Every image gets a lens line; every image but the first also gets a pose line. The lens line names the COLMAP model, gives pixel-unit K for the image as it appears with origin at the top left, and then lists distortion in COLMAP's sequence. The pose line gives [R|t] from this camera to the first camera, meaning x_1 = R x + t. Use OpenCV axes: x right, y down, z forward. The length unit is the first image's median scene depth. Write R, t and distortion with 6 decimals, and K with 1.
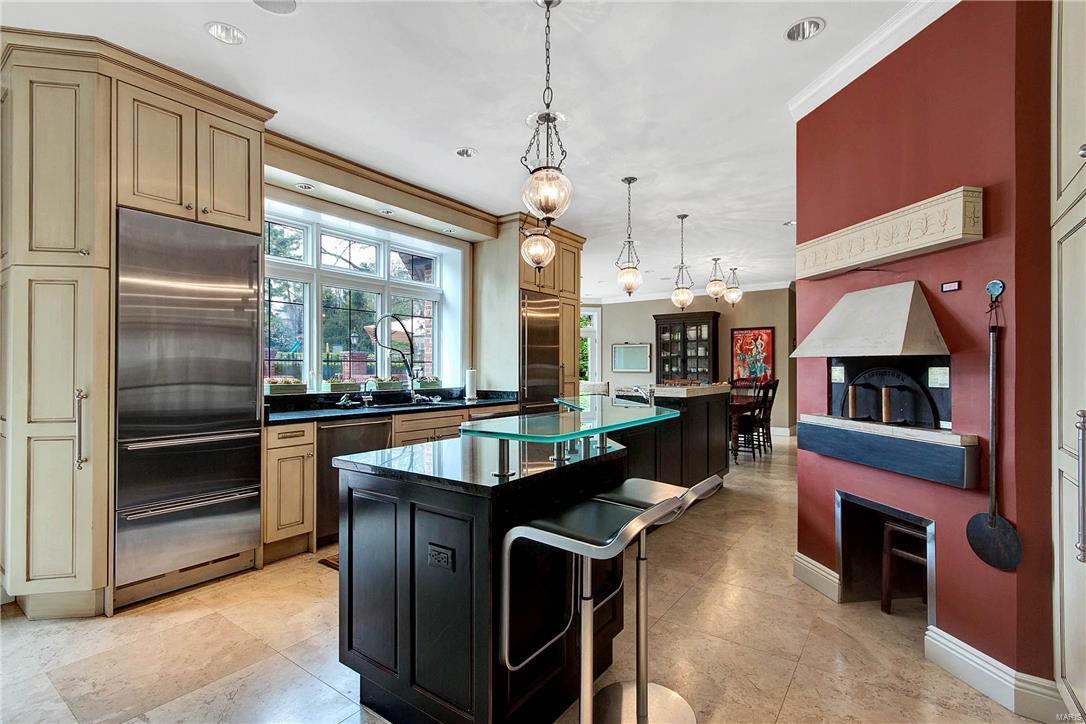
lens RADIAL K [[523.8, 0, 548.9], [0, 523.8, 365.3], [0, 0, 1]] dist [0.030739, 0.000323]
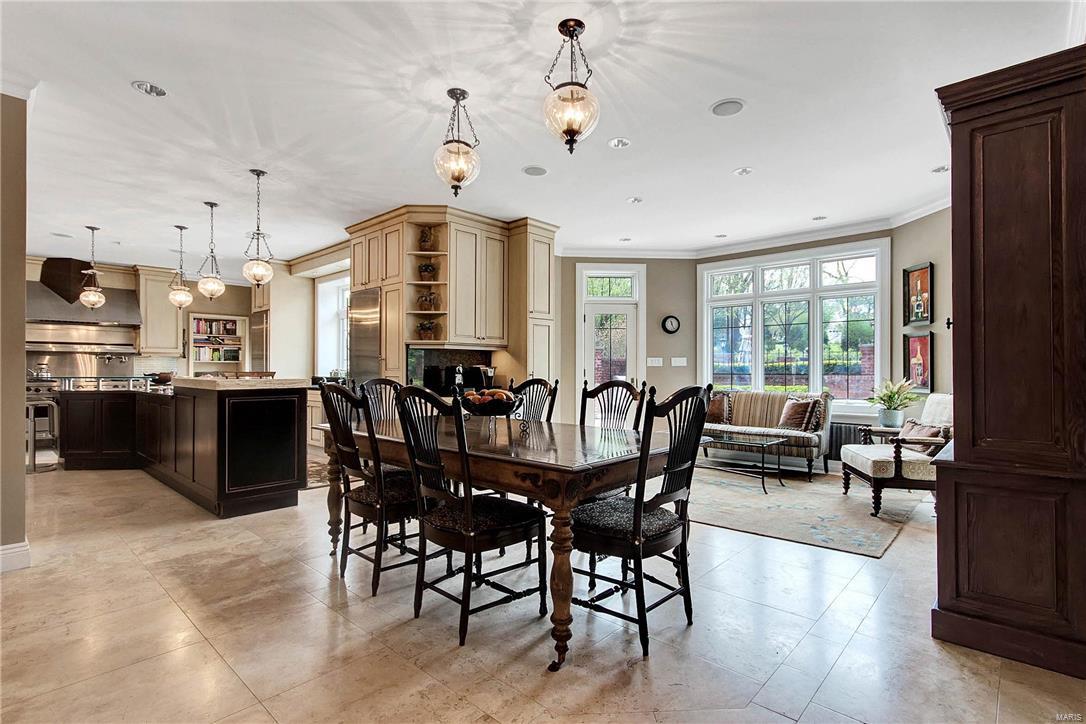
lens RADIAL K [[523.8, 0, 548.9], [0, 523.8, 365.3], [0, 0, 1]] dist [0.030739, 0.000323]
pose [[-0.154549, -0.003542, -0.987979, 0.556998], [0.002714, 0.999988, -0.004010, 0.014273], [0.987981, -0.003301, -0.154538, 0.876023]]
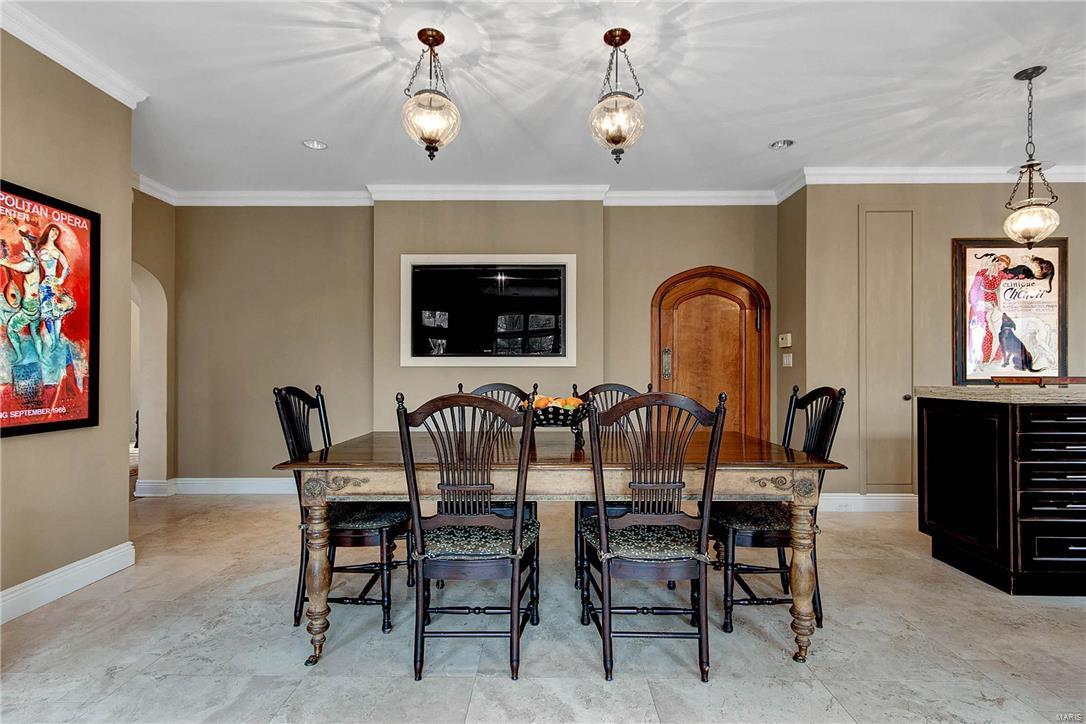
lens RADIAL K [[523.8, 0, 548.9], [0, 523.8, 365.3], [0, 0, 1]] dist [0.030739, 0.000323]
pose [[-0.553429, 0.004558, 0.832884, 0.037464], [-0.008911, 0.999895, -0.011393, 0.012503], [-0.832849, -0.013727, -0.553331, 0.943624]]
